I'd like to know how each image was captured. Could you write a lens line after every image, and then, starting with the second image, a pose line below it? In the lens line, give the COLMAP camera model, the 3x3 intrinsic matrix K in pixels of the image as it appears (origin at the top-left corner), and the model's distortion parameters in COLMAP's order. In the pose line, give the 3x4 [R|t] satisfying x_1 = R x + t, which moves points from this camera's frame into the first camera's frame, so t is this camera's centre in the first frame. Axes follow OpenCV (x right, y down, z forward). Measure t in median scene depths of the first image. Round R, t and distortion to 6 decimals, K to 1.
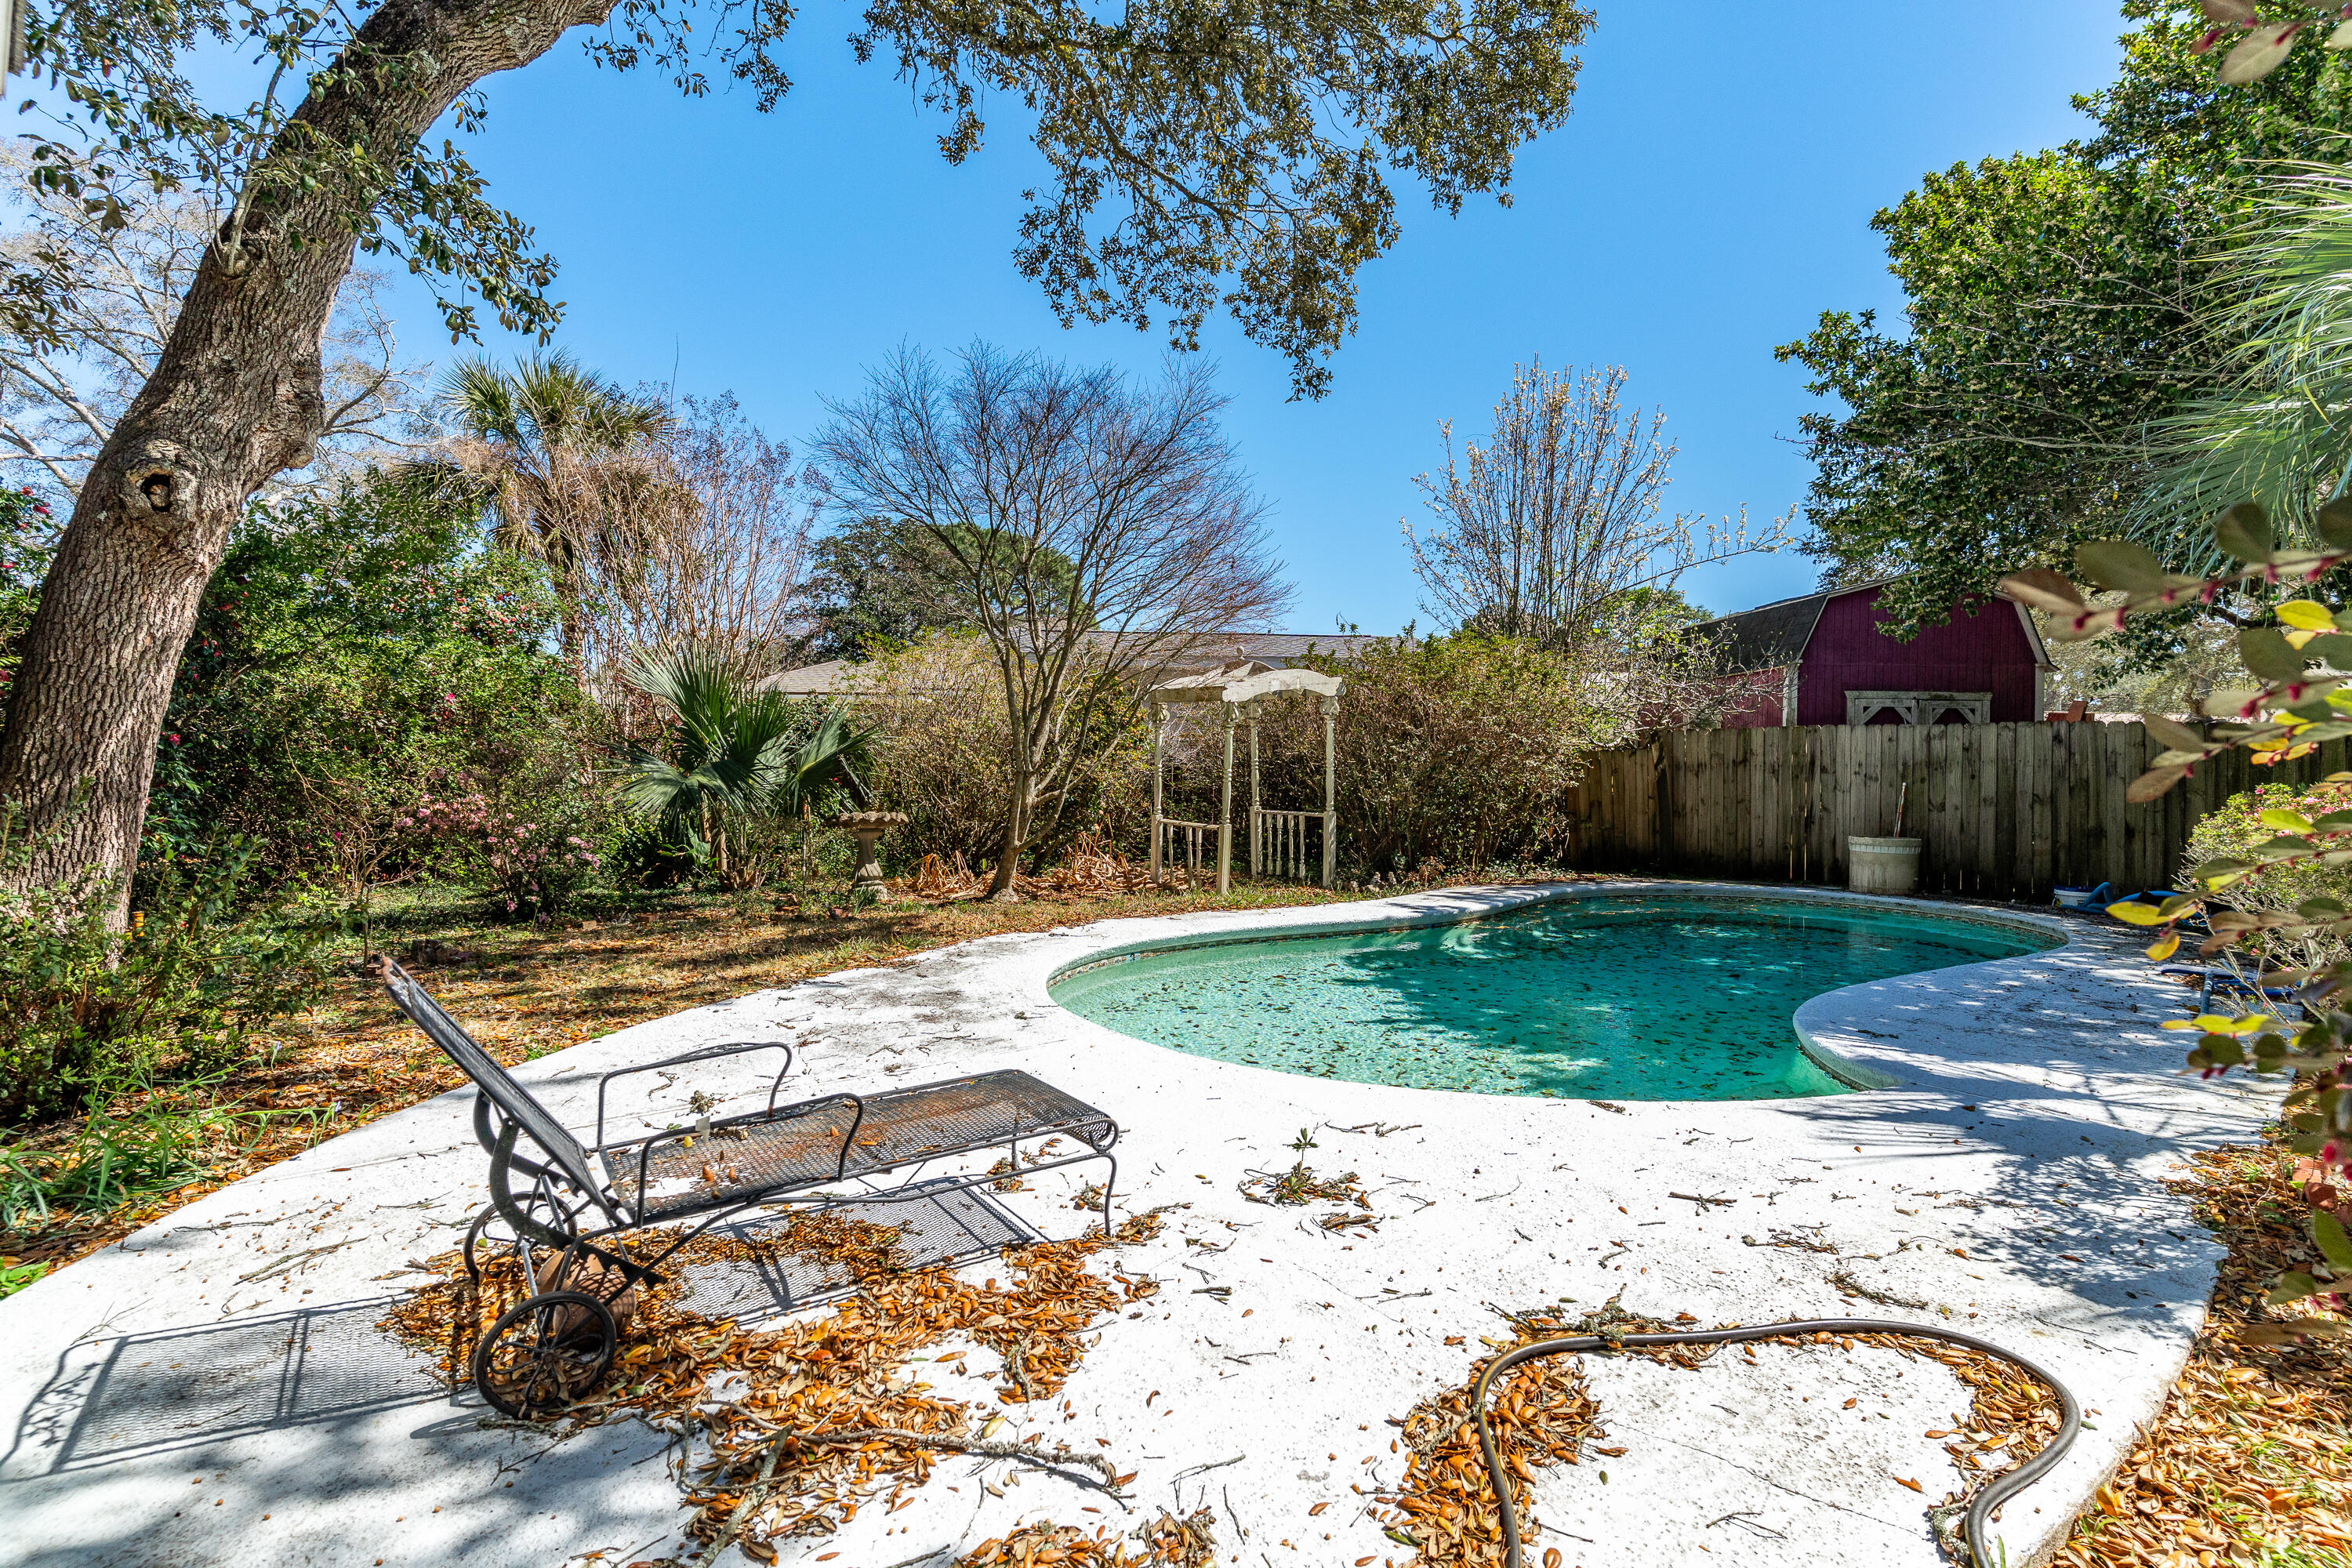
lens RADIAL K [[1158.5, 0, 1180.9], [0, 1158.5, 765.2], [0, 0, 1]] dist [0.003021, 0.000002]
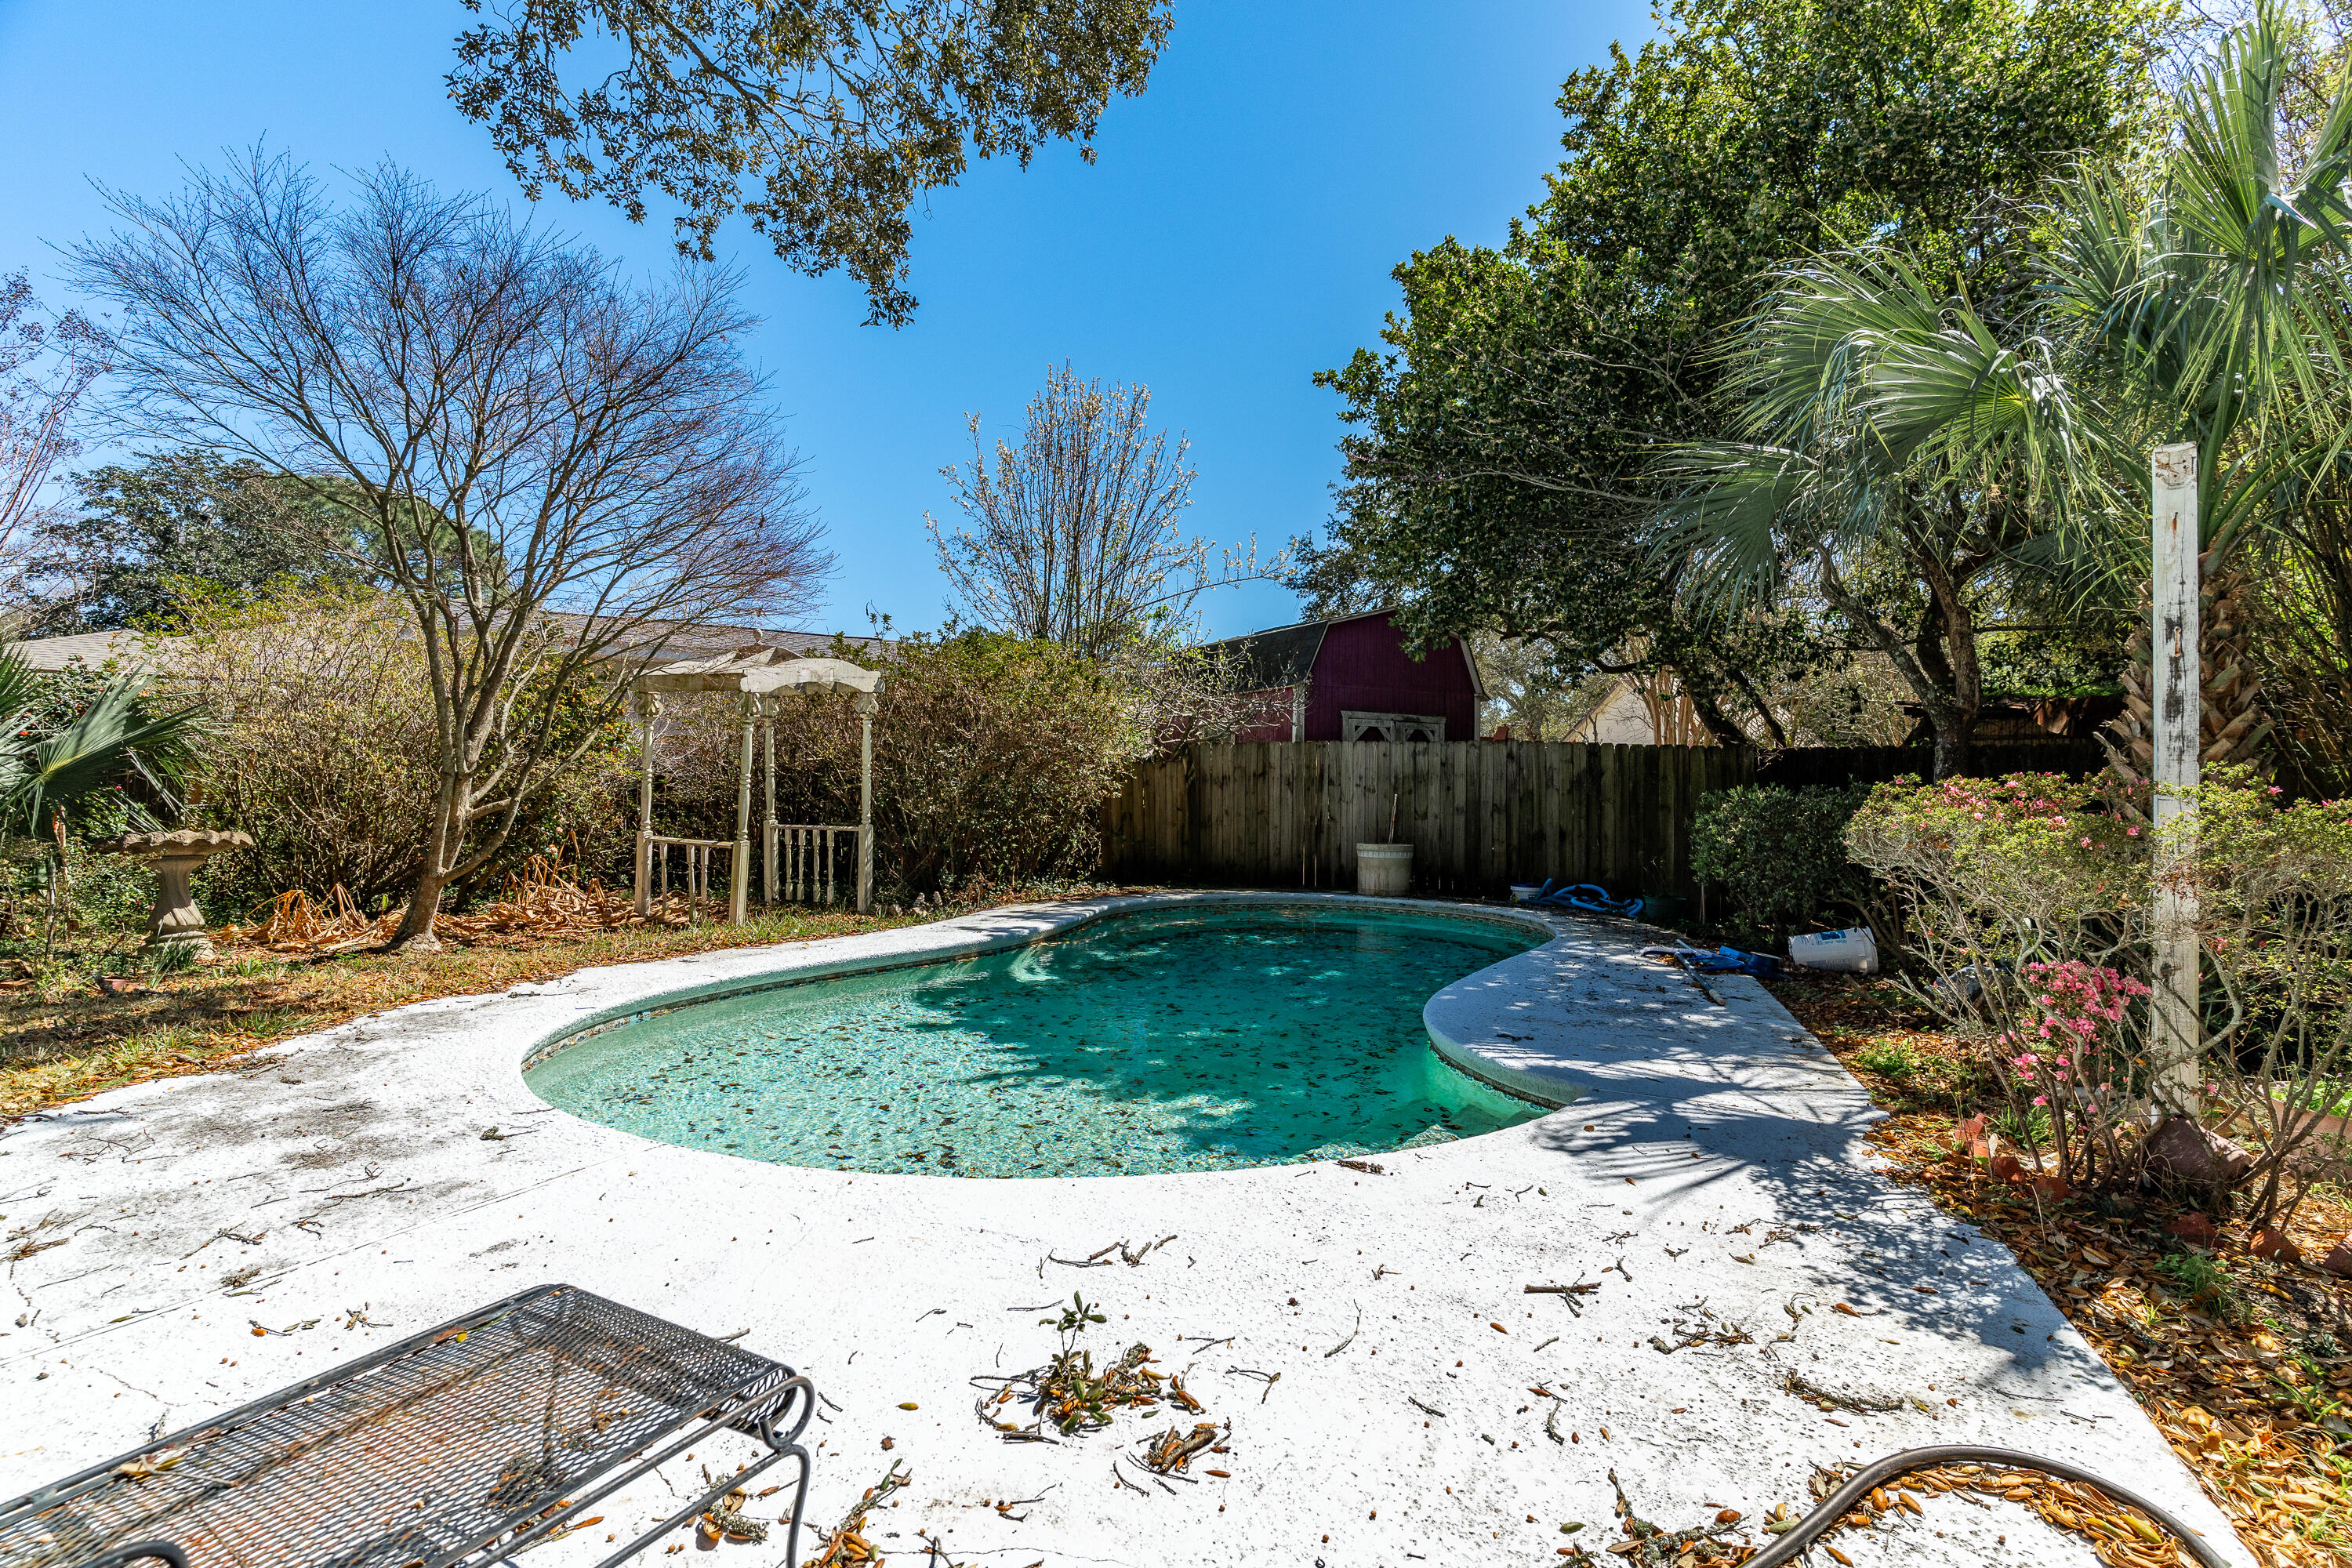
lens RADIAL K [[1125.7, 0, 1176.8], [0, 1125.7, 772.3], [0, 0, 1]] dist [0.004263, -0.000251]
pose [[0.894769, 0.011753, 0.446375, -0.042830], [-0.005291, 0.999862, -0.015721, 0.013333], [-0.446498, 0.011705, 0.894708, 0.146447]]
